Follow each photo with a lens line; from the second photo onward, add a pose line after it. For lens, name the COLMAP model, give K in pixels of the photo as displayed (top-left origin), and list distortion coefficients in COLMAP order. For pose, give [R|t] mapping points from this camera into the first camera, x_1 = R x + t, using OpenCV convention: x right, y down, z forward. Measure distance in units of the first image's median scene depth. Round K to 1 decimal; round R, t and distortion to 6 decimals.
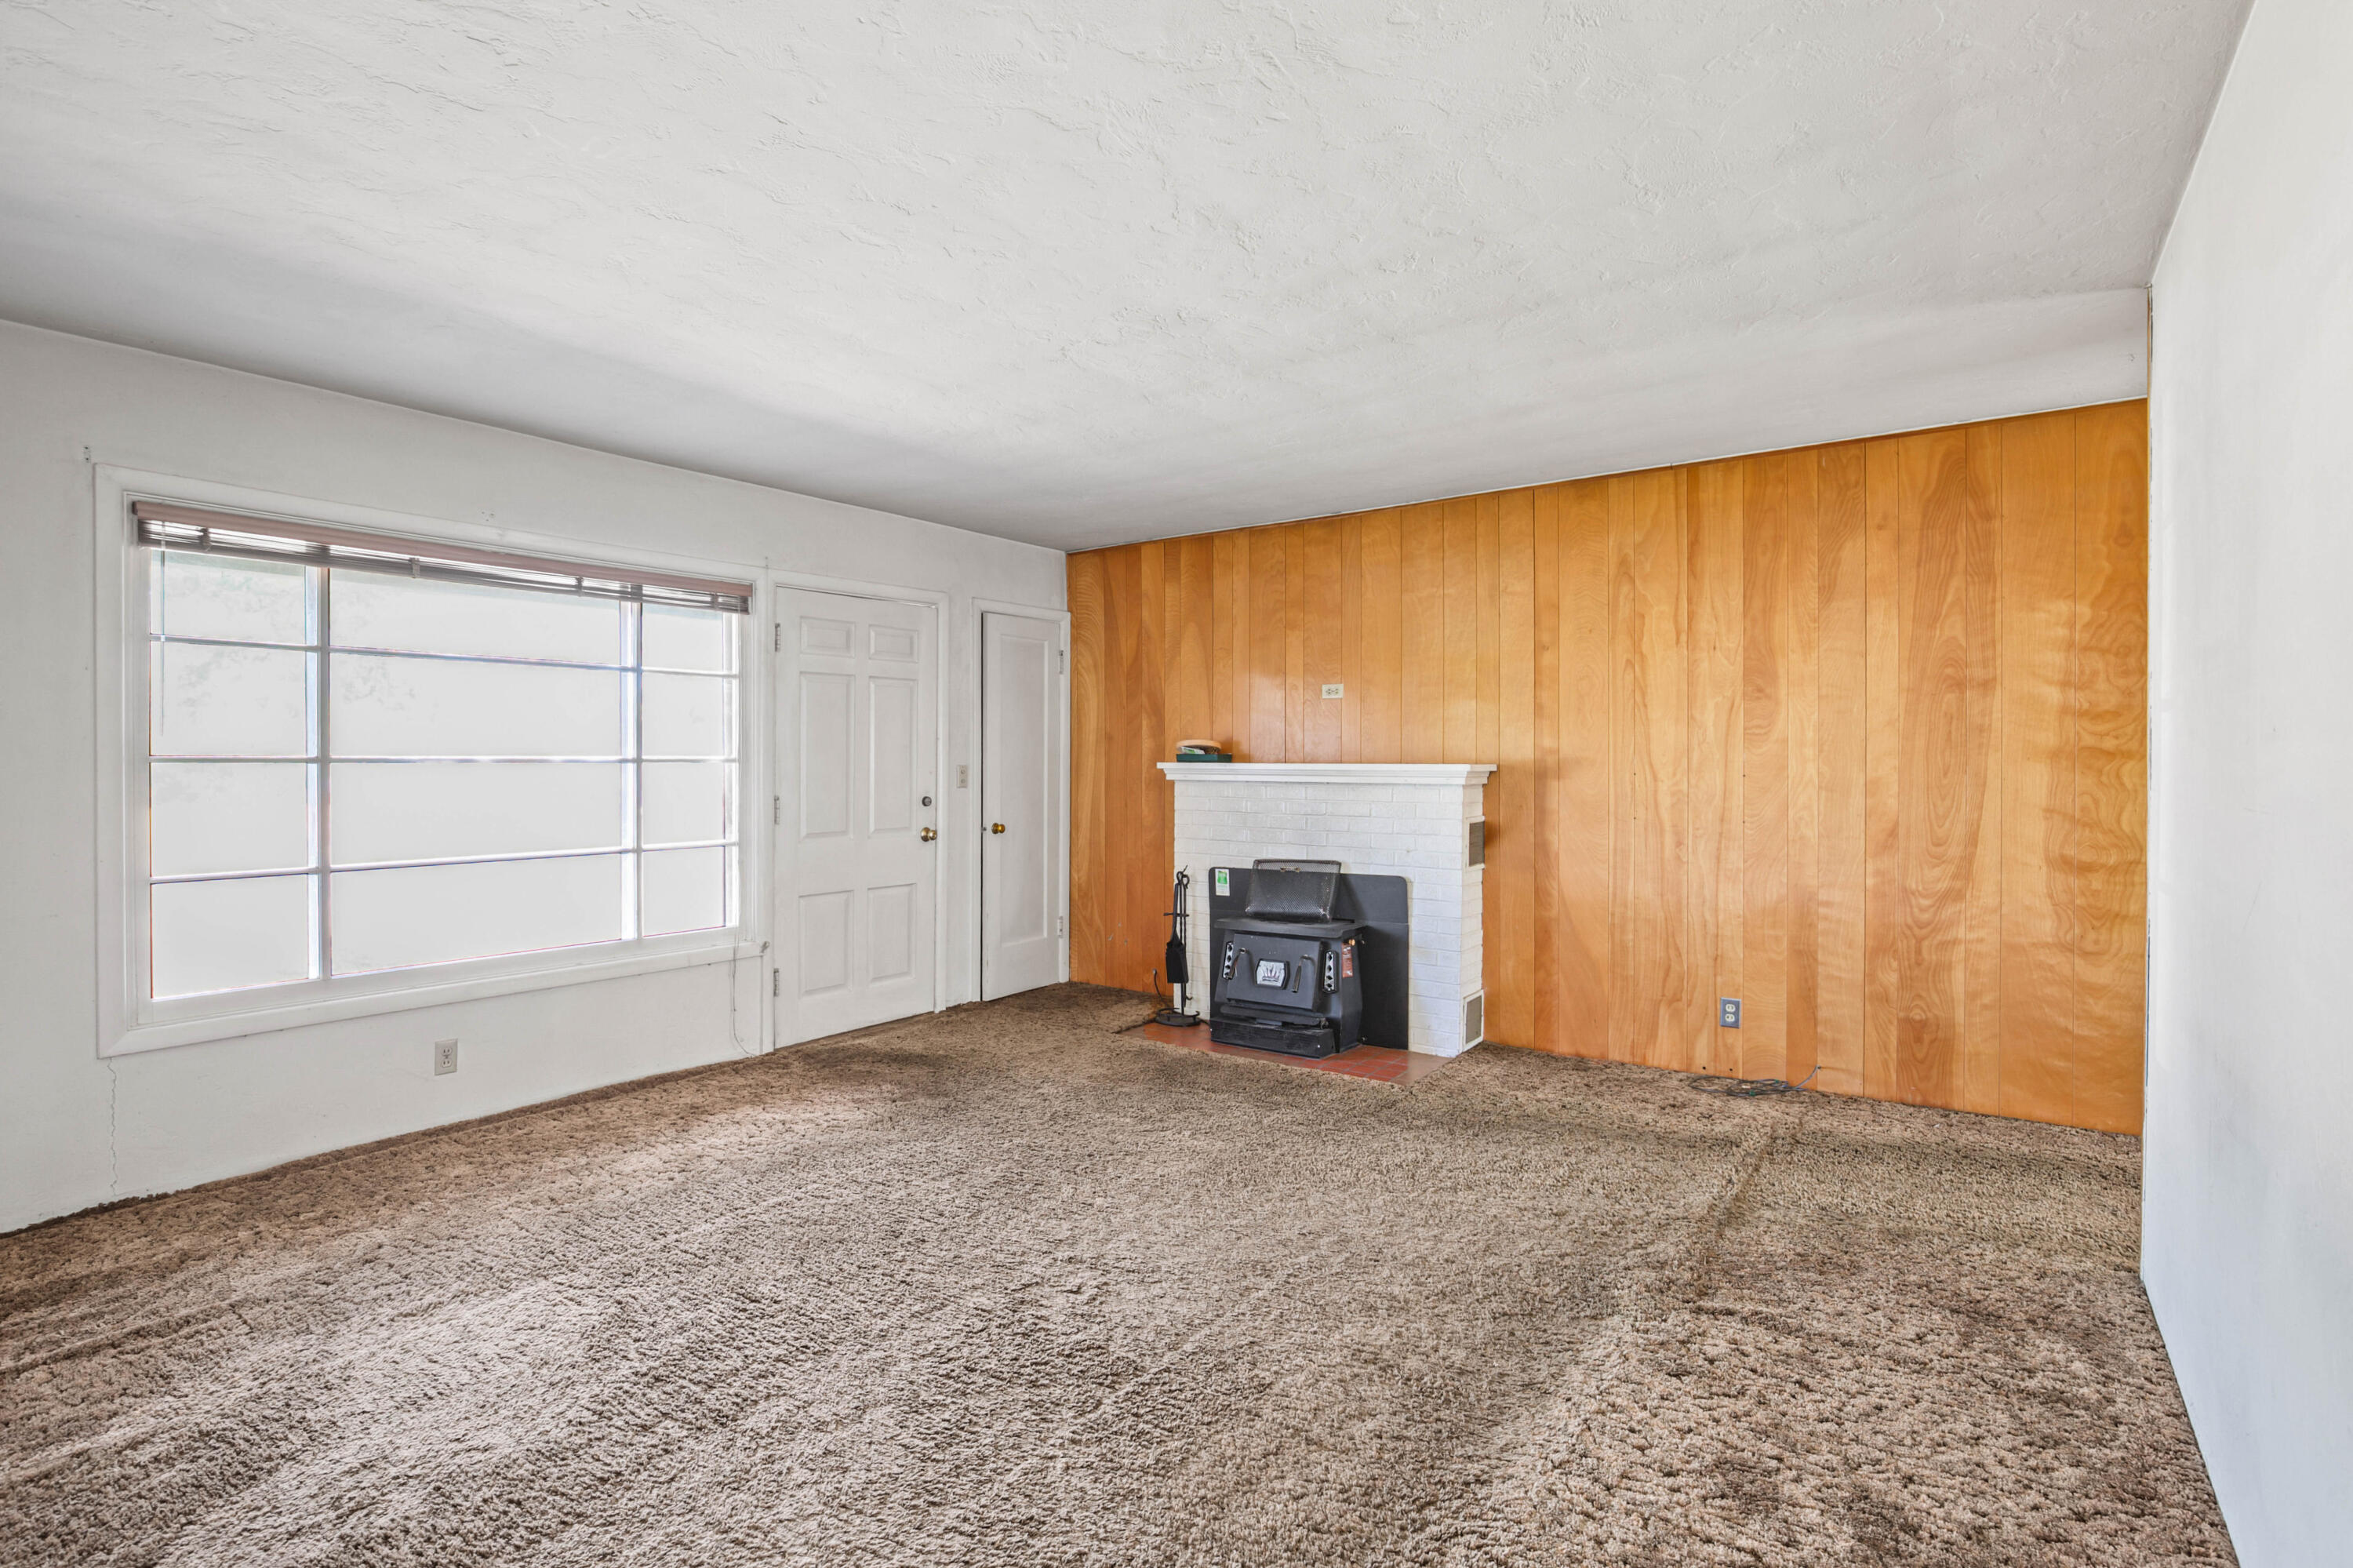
lens RADIAL K [[1105.9, 0, 1158.6], [0, 1105.9, 762.8], [0, 0, 1]] dist [-0.021933, 0.012611]
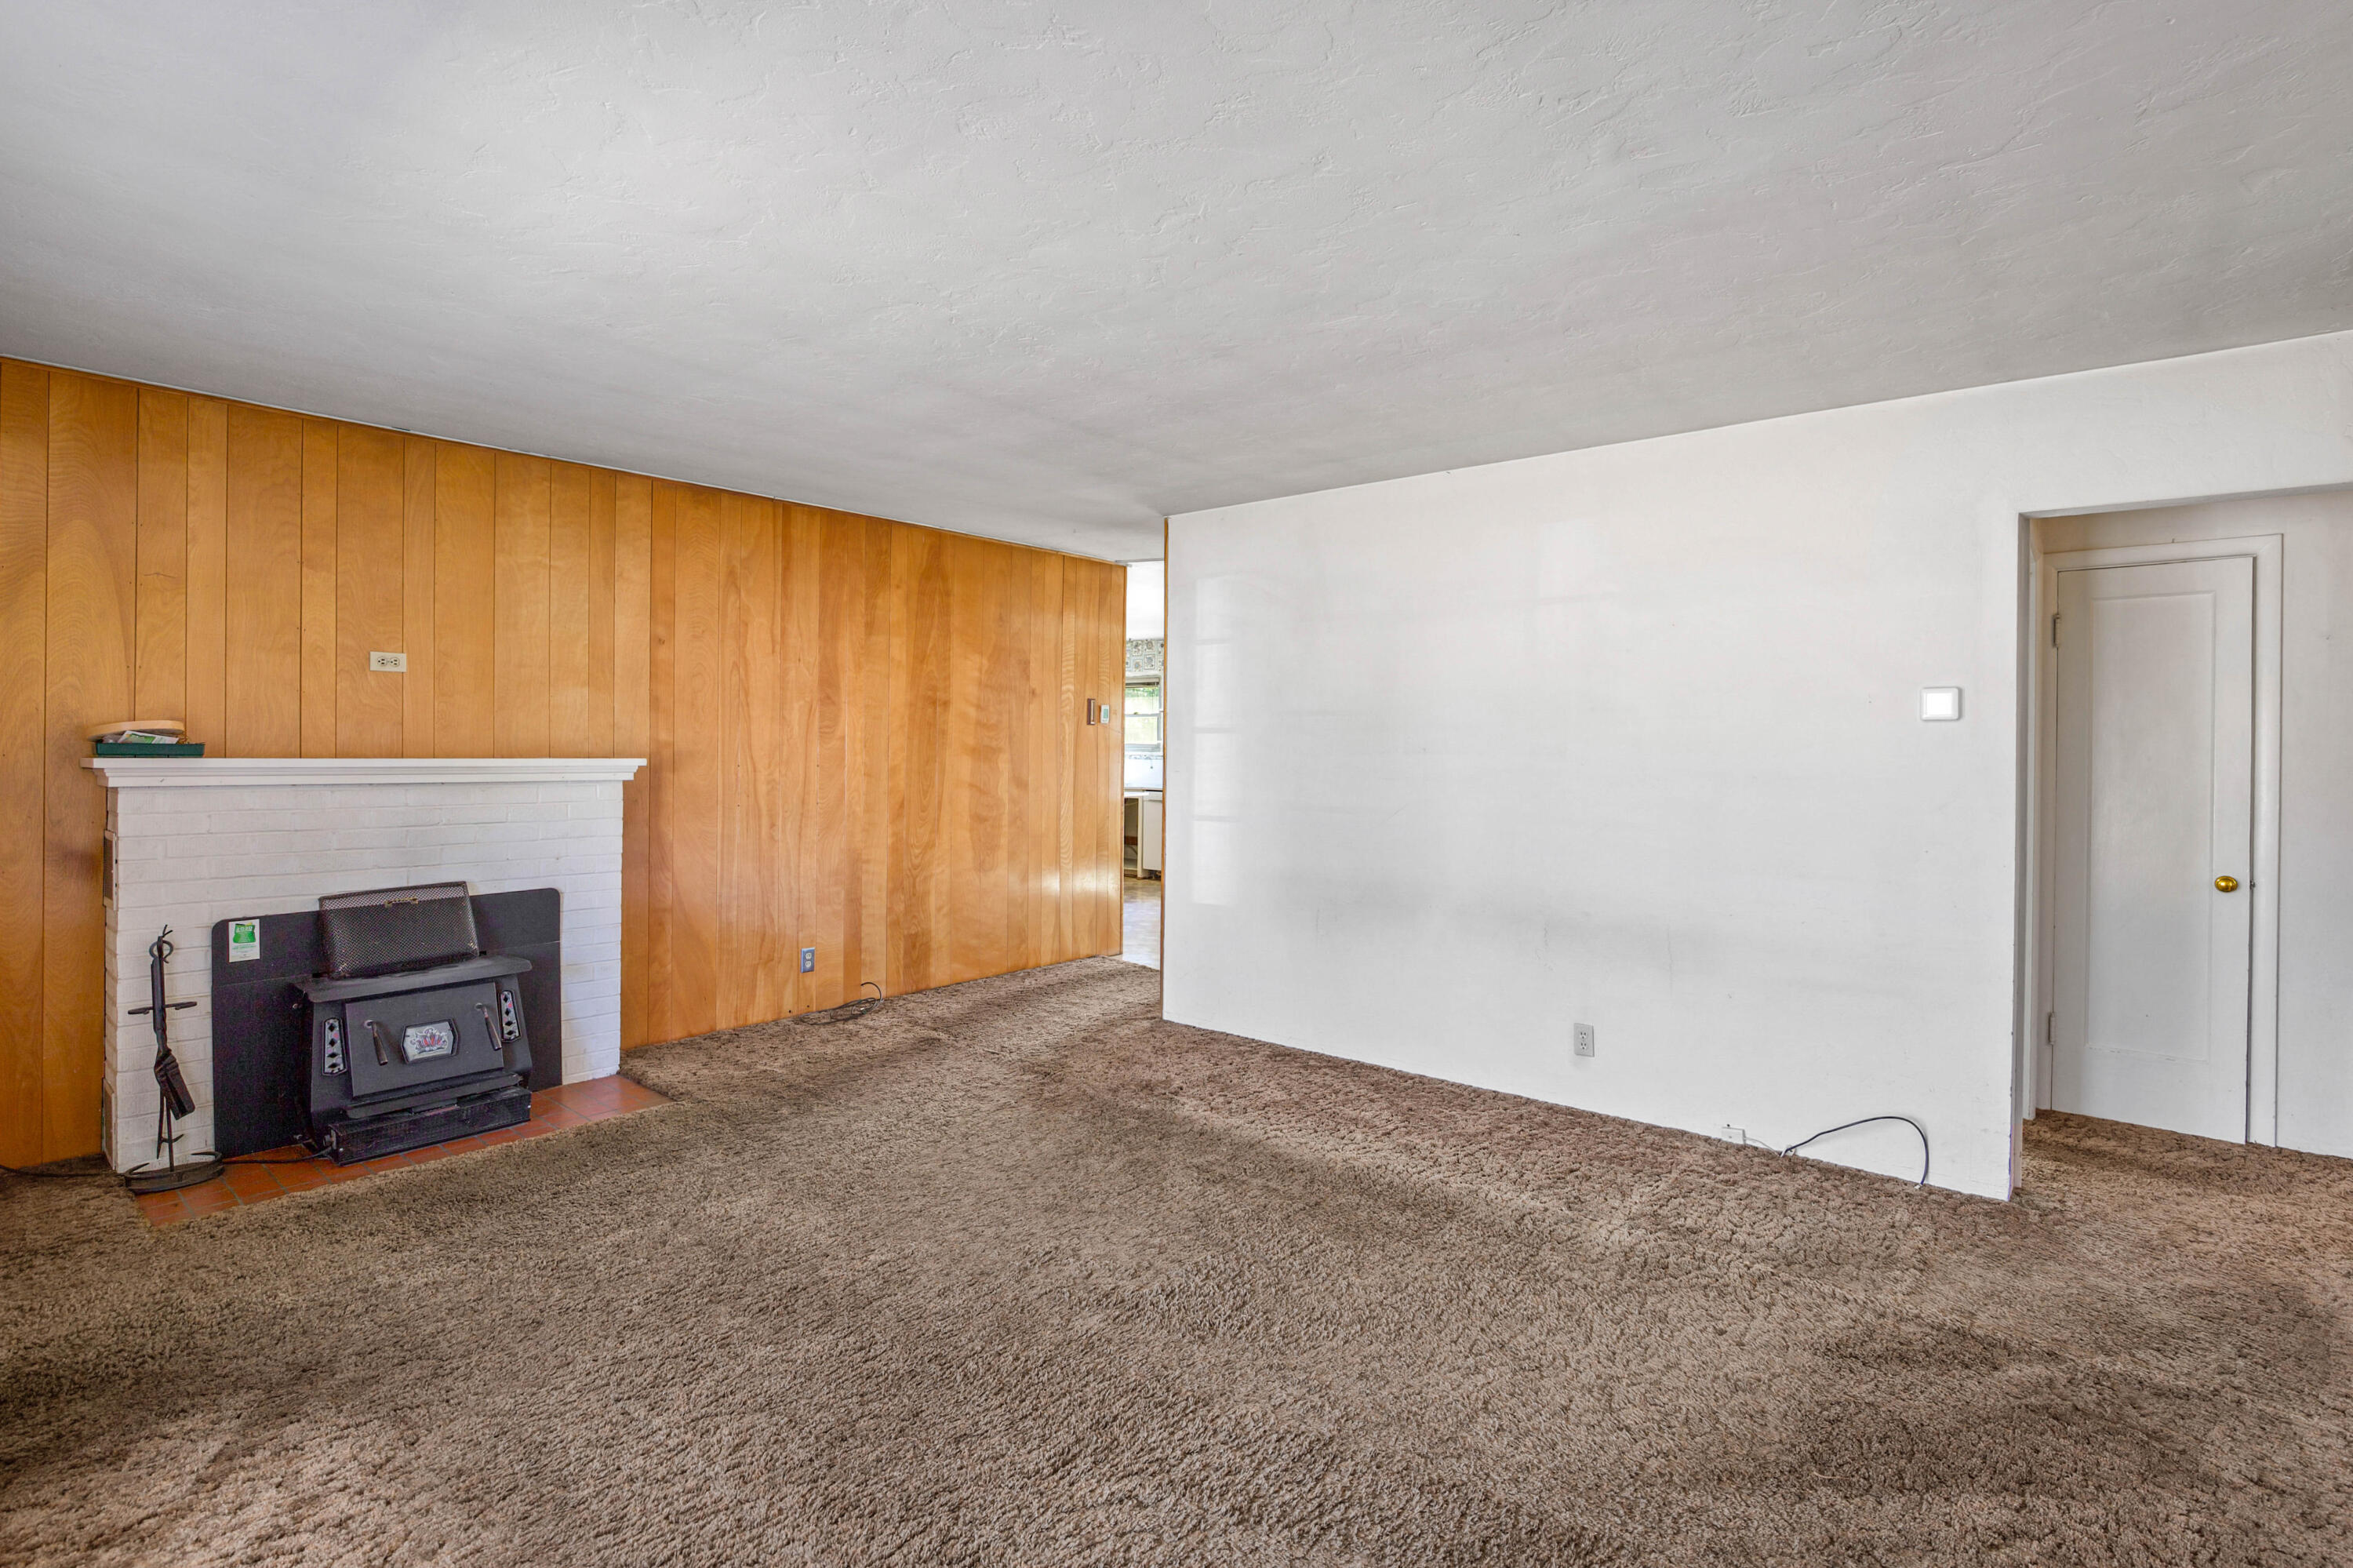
lens RADIAL K [[1106.2, 0, 1145.4], [0, 1106.2, 742.6], [0, 0, 1]] dist [-0.005380, -0.000205]
pose [[0.104799, 0.005205, 0.994480, -0.648388], [-0.004457, 0.999979, -0.004764, -0.009784], [-0.994483, -0.003933, 0.104820, 0.489269]]
